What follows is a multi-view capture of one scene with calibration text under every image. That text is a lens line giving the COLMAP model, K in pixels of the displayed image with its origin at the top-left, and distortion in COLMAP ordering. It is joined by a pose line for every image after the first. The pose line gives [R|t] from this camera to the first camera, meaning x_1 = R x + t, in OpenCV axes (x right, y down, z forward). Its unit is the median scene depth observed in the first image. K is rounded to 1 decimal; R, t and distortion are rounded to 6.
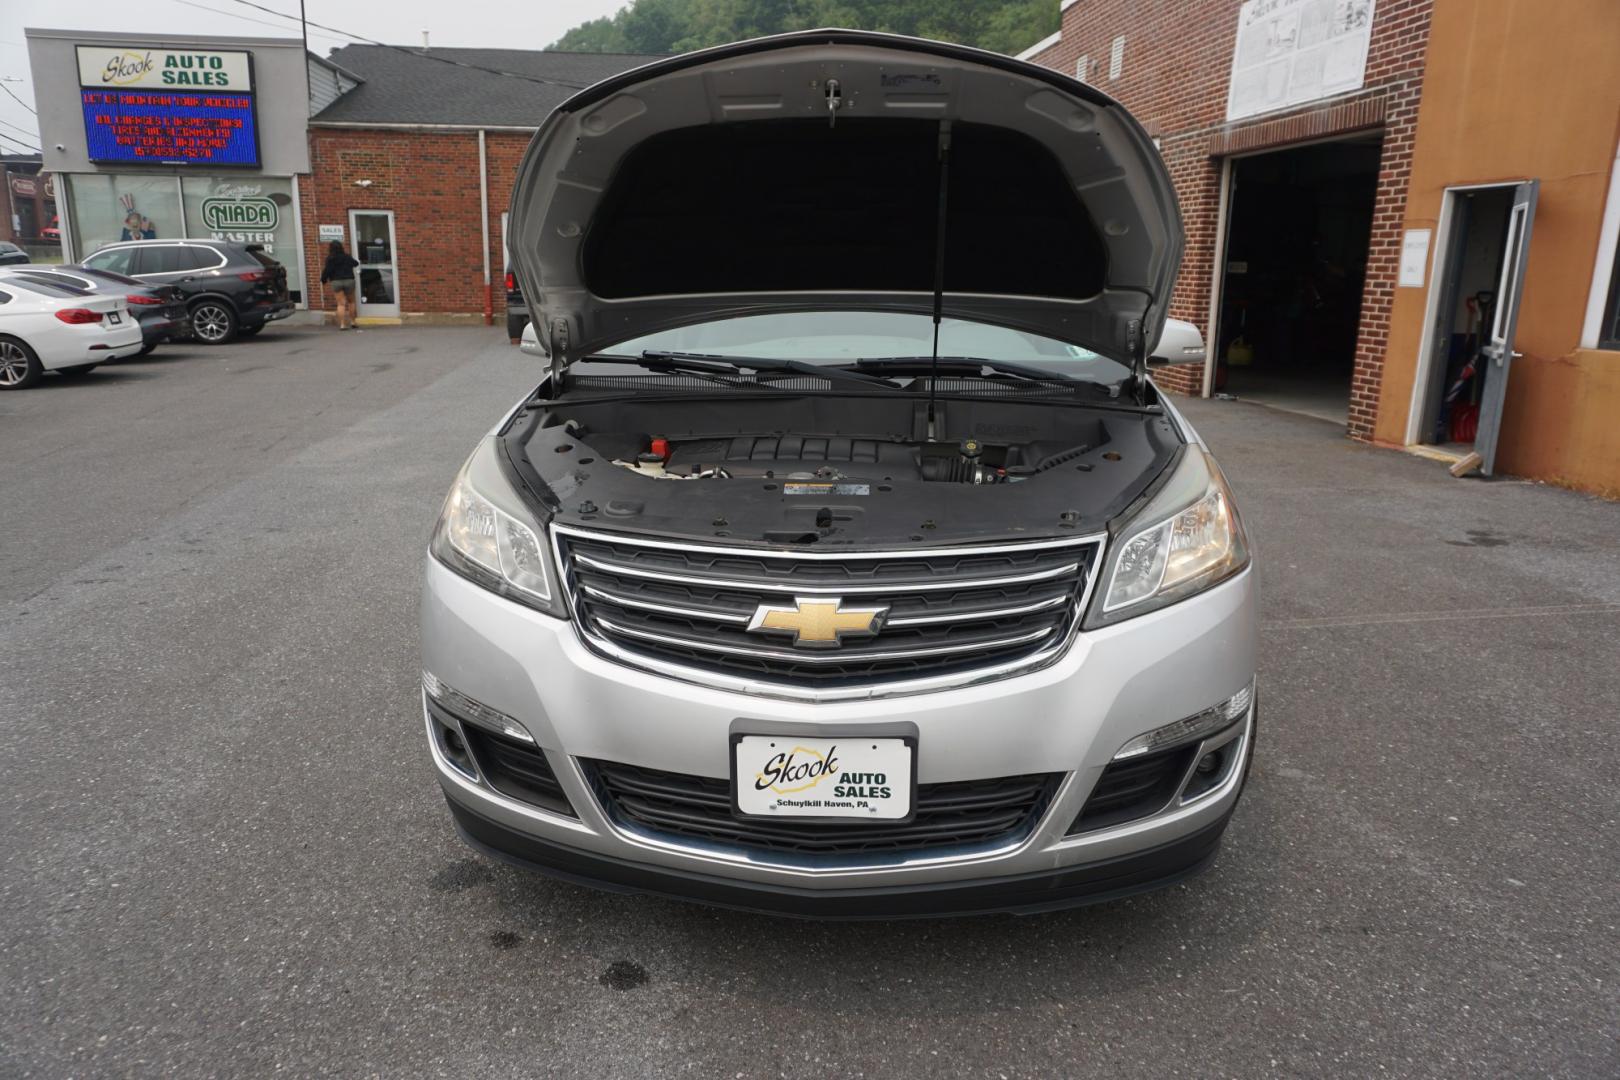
lens RADIAL K [[1083.9, 0, 812.6], [0, 1083.9, 535.0], [0, 0, 1]] dist [-0.039950, 0.027829]
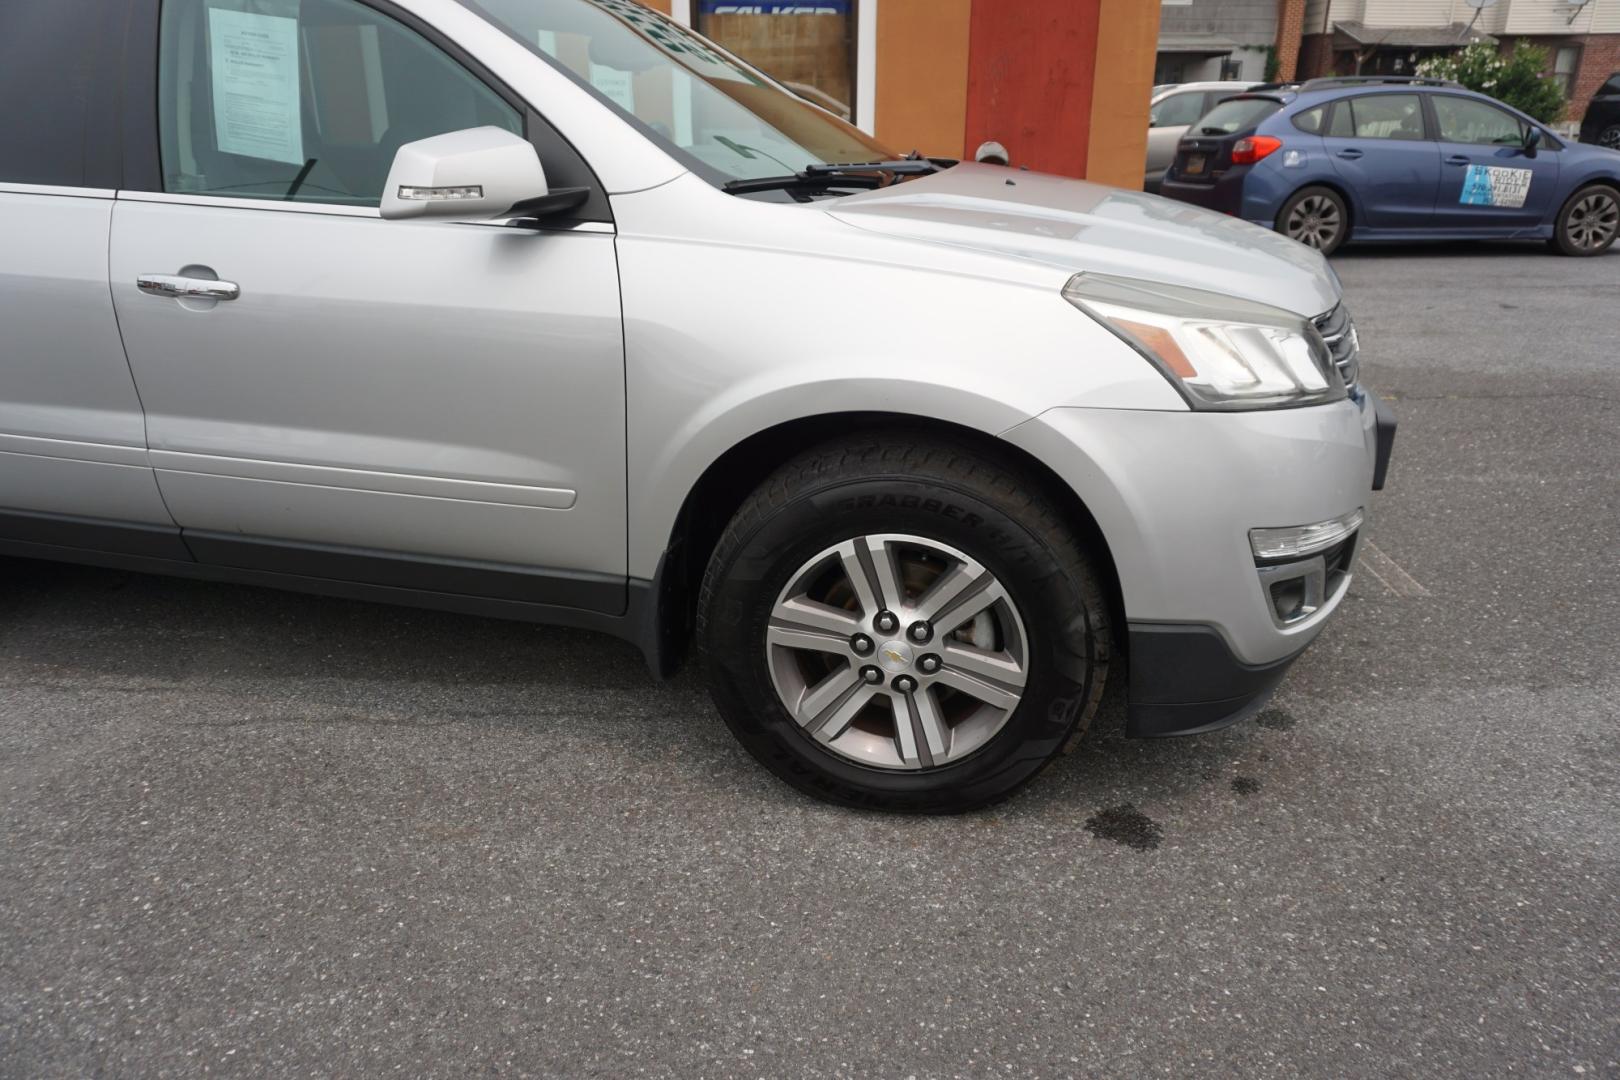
lens RADIAL K [[1083.9, 0, 807.1], [0, 1083.9, 528.1], [0, 0, 1]] dist [-0.039950, 0.027829]
pose [[0.179139, -0.368345, 0.912267, -0.754770], [0.244545, 0.914836, 0.321362, -0.152200], [-0.952947, 0.165522, 0.253959, 0.725780]]
